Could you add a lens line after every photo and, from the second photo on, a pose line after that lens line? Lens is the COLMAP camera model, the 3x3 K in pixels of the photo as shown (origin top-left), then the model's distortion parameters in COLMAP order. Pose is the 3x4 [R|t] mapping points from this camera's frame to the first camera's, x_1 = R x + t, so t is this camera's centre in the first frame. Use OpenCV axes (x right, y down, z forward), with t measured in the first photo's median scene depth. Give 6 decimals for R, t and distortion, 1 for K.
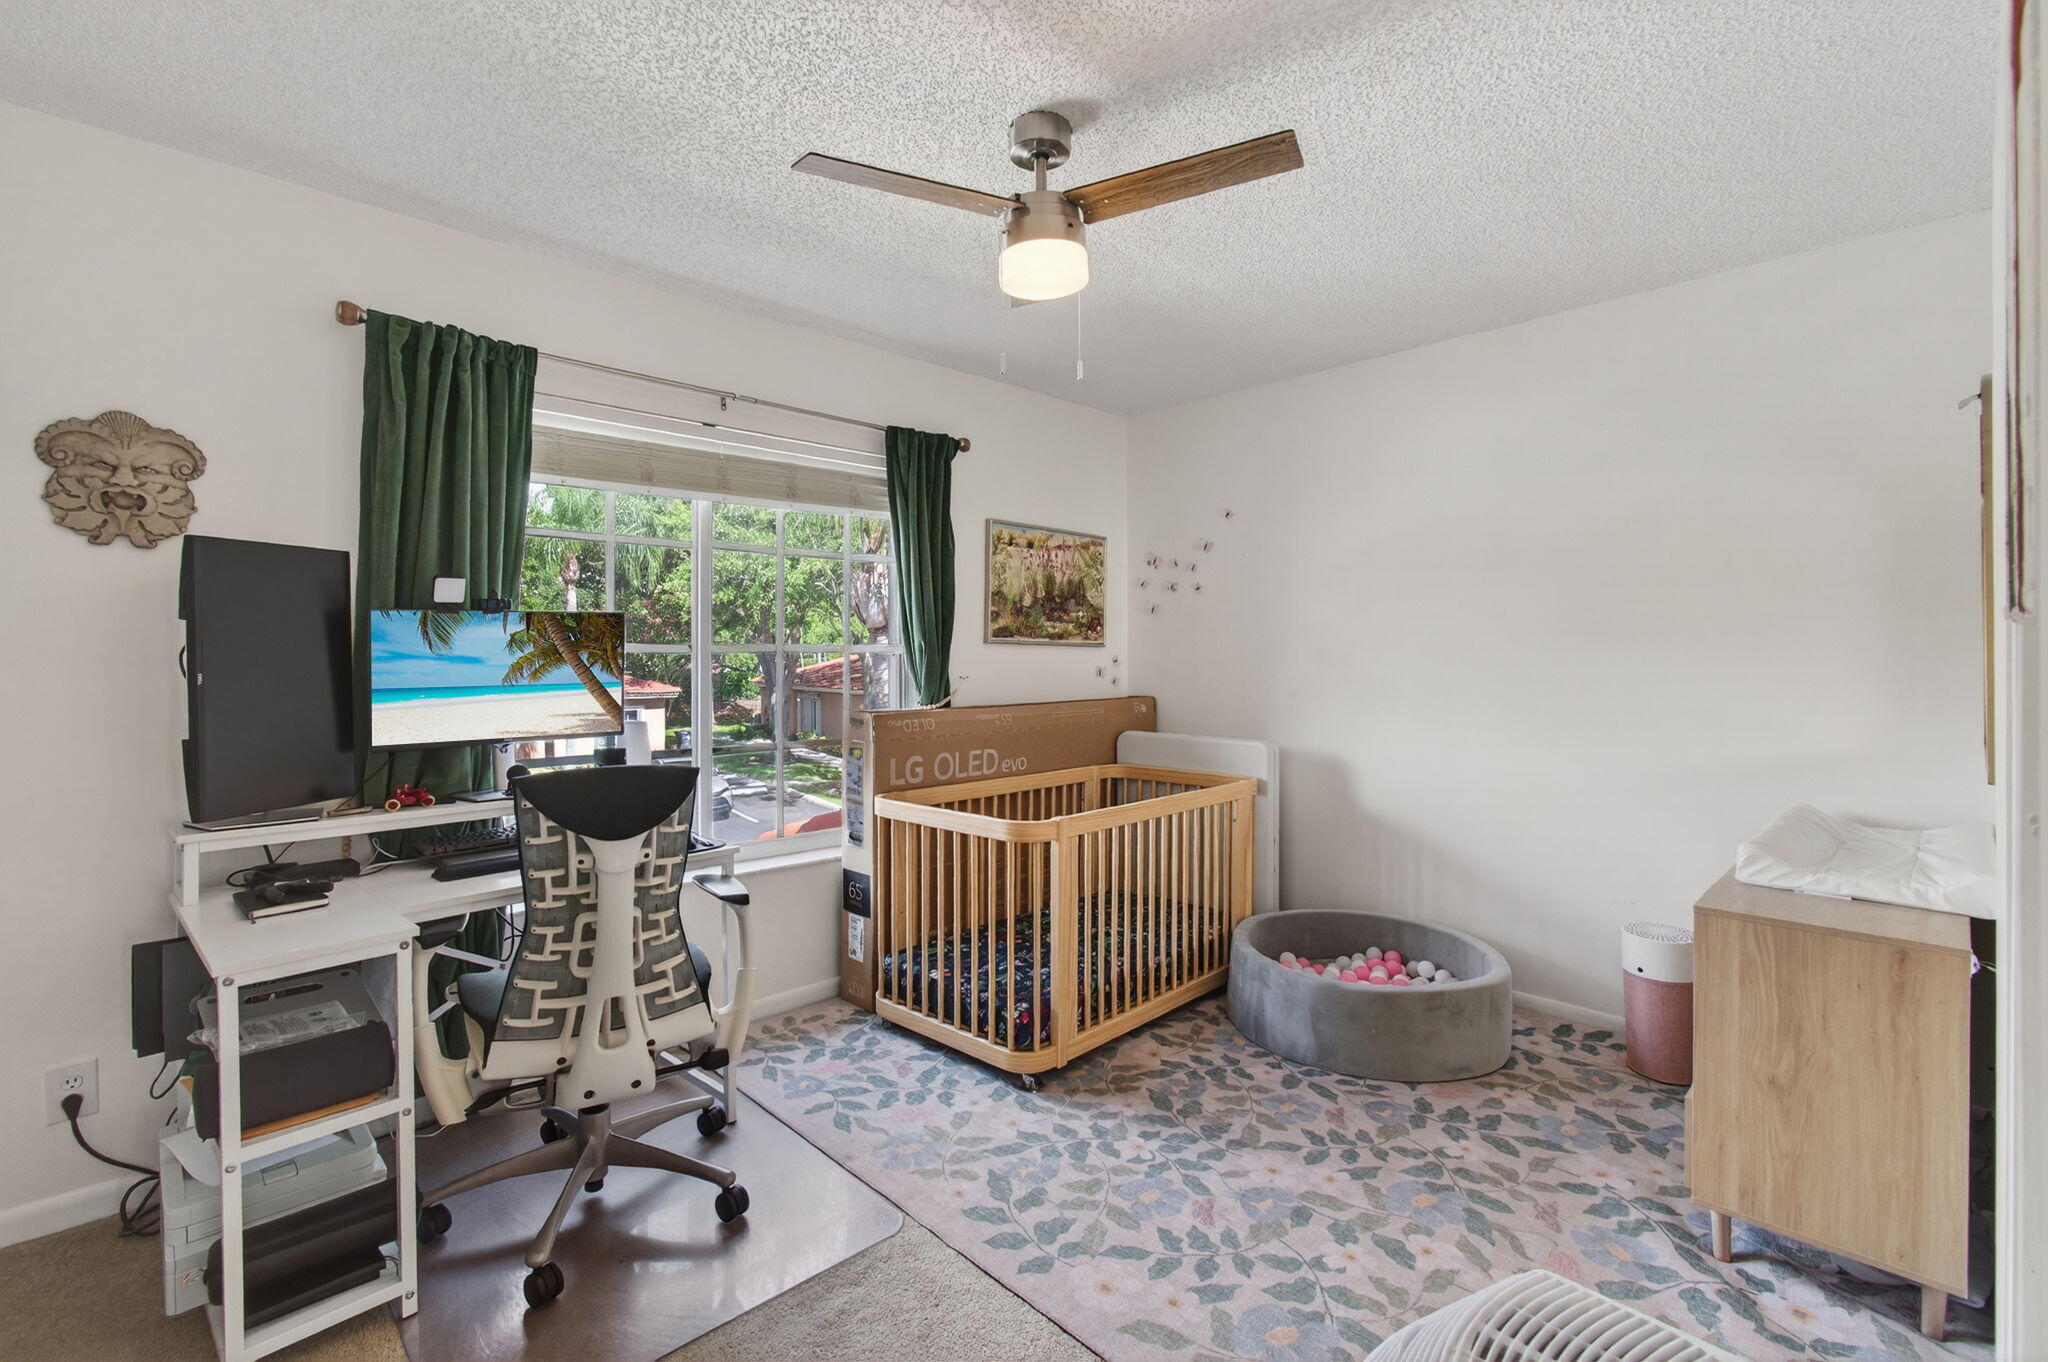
lens RADIAL K [[918.5, 0, 995.3], [0, 918.5, 673.3], [0, 0, 1]] dist [-0.053628, 0.018829]
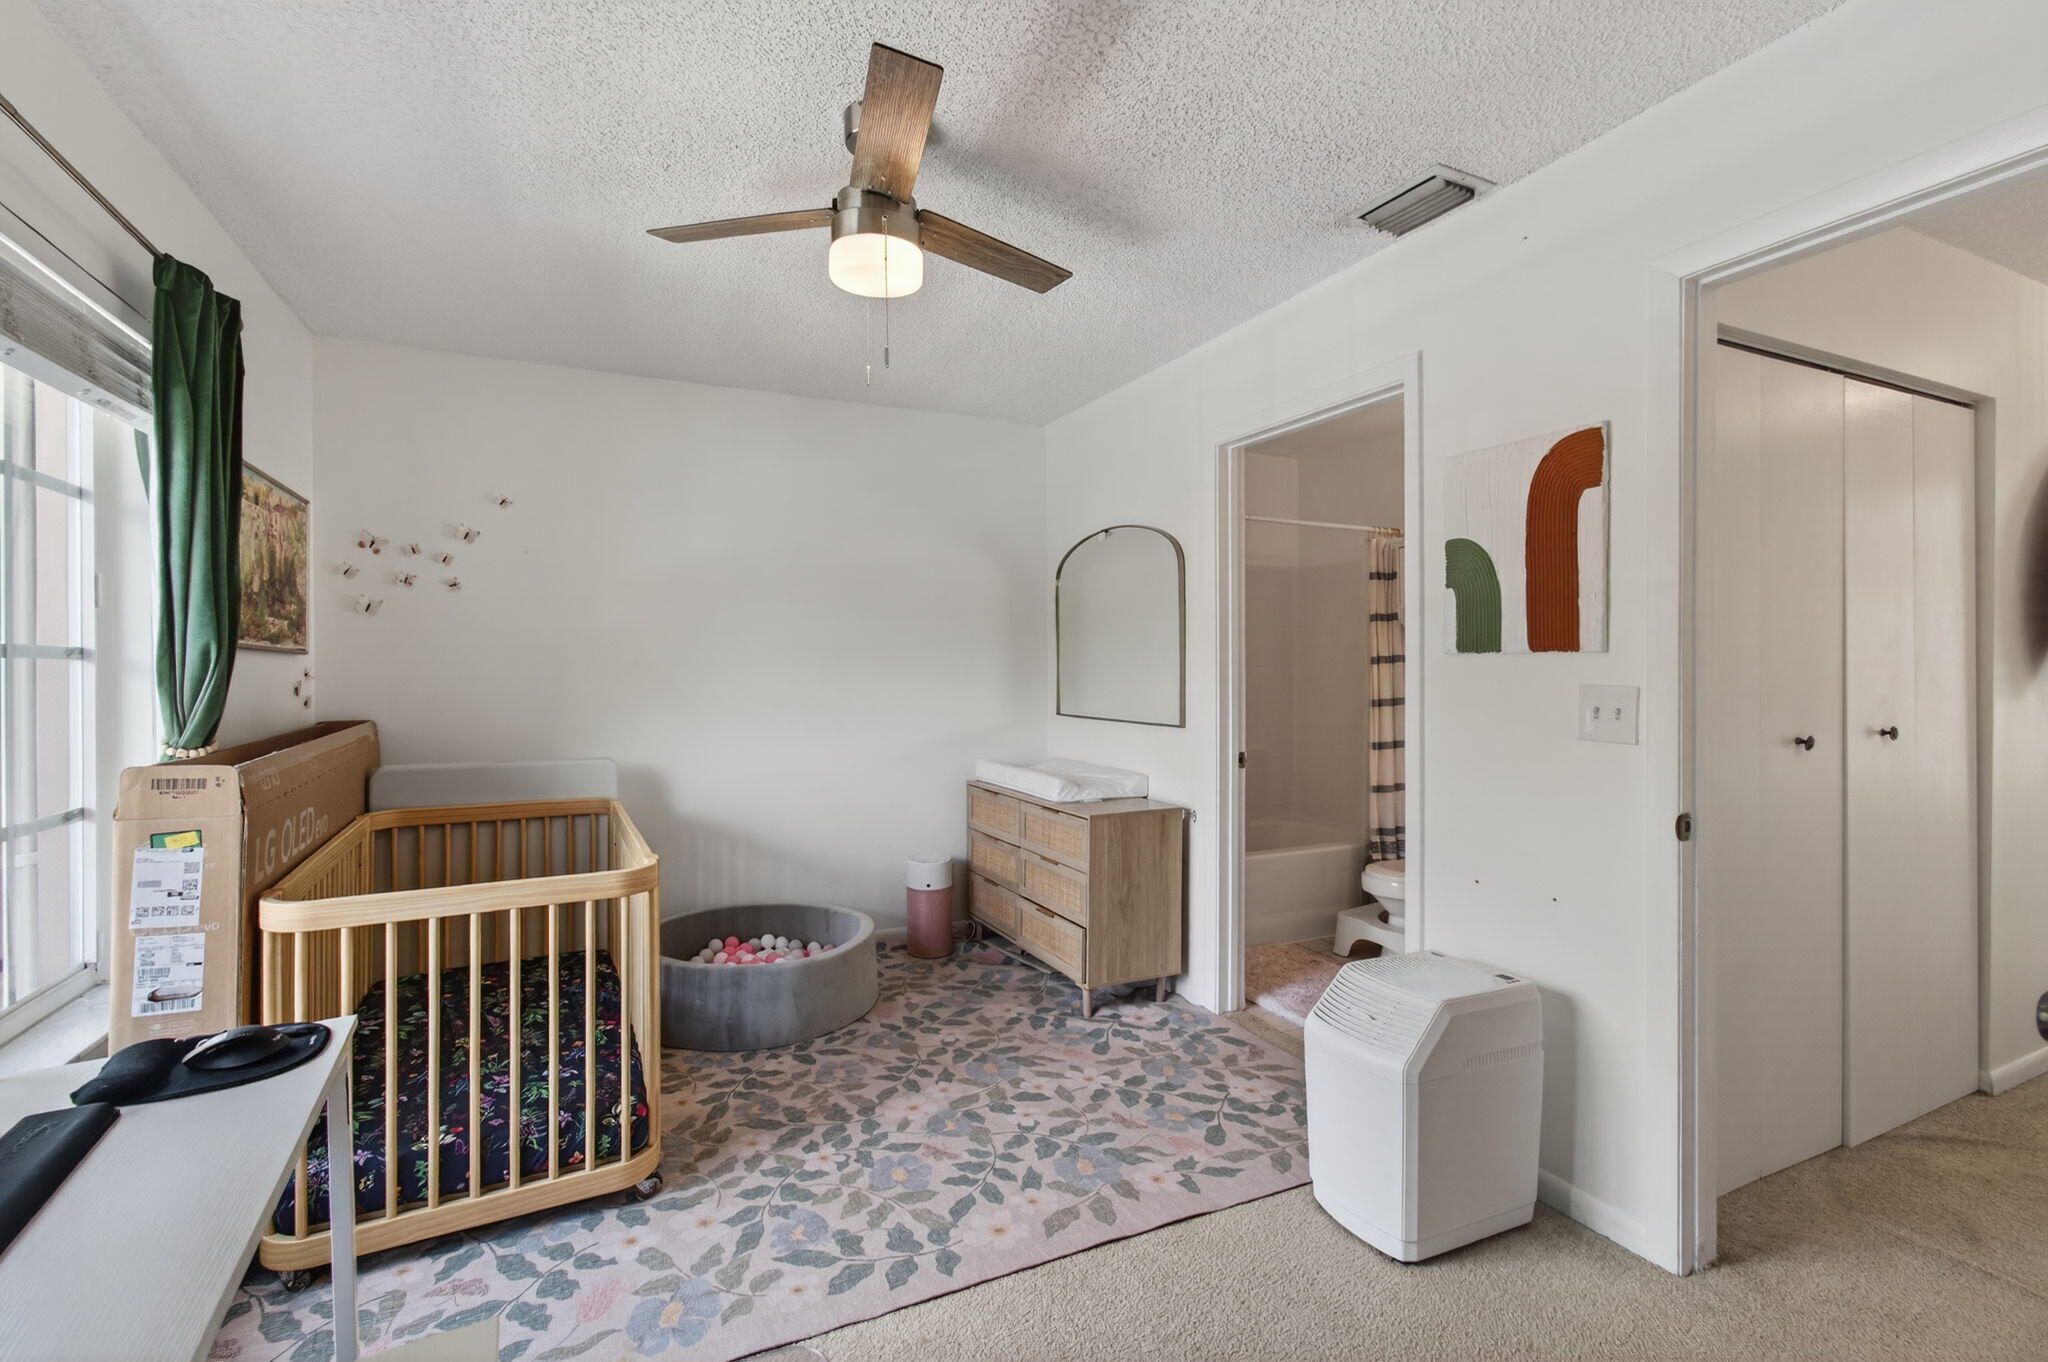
lens RADIAL K [[888.1, 0, 1059.9], [0, 888.1, 669.3], [0, 0, 1]] dist [-0.022974, -0.000306]
pose [[0.270872, -0.004531, 0.962605, -0.669061], [0.014658, 0.999892, 0.000582, -0.015932], [-0.962504, 0.013952, 0.270909, 0.447123]]
